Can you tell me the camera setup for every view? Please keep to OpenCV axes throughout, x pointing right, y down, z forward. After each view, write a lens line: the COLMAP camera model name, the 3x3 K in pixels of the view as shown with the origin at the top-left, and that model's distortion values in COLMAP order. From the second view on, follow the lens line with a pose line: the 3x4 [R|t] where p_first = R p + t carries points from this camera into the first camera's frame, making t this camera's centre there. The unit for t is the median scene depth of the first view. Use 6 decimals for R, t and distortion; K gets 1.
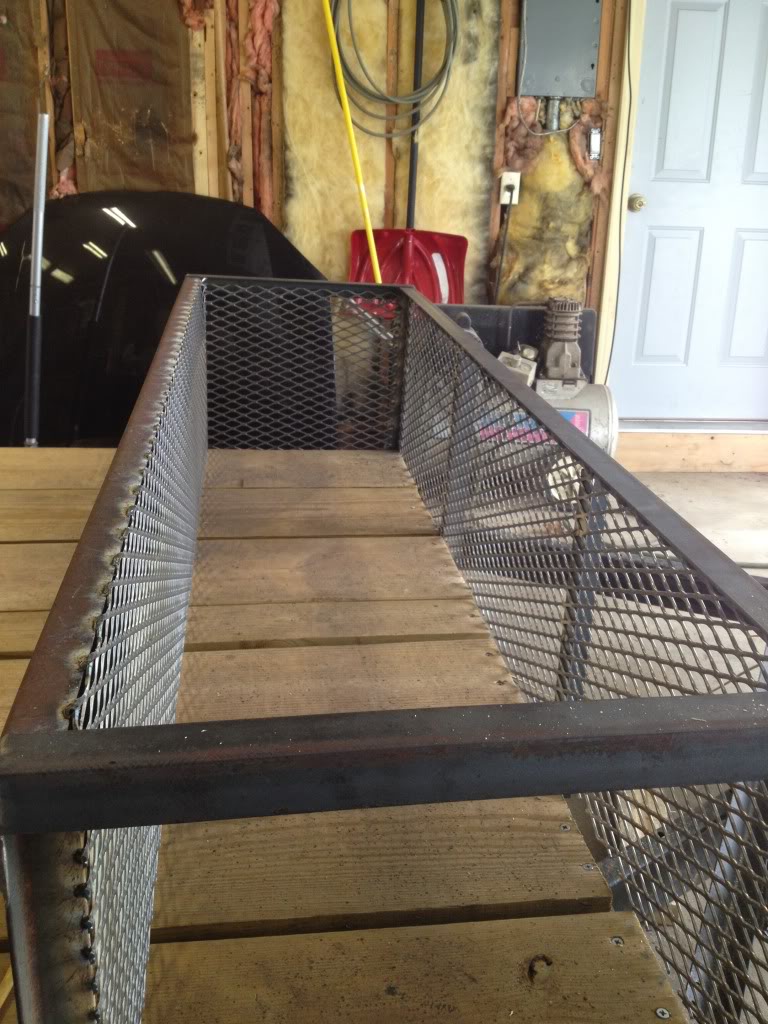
lens RADIAL K [[957.0, 0, 383.5], [0, 957.0, 497.6], [0, 0, 1]] dist [0.132291, -0.331699]
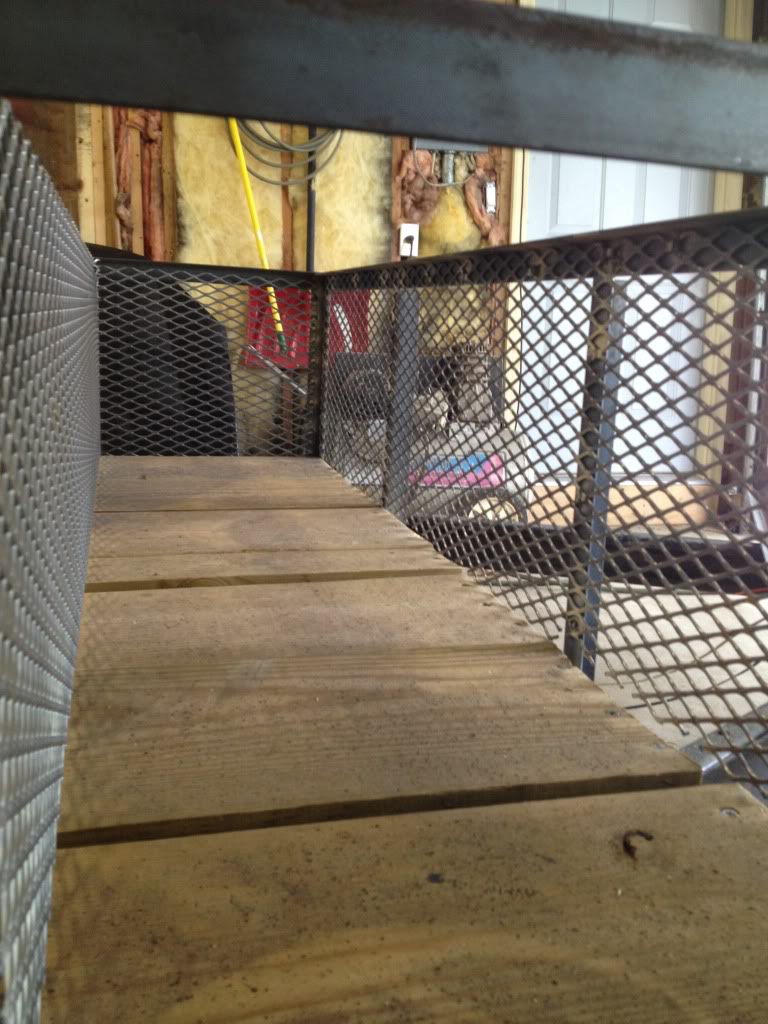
lens RADIAL K [[957.0, 0, 383.5], [0, 957.0, 497.6], [0, 0, 1]] dist [0.132291, -0.331699]
pose [[0.992283, -0.029232, 0.120498, -0.022790], [0.045838, 0.989449, -0.137438, 0.078493], [-0.115209, 0.141901, 0.983154, 0.072916]]
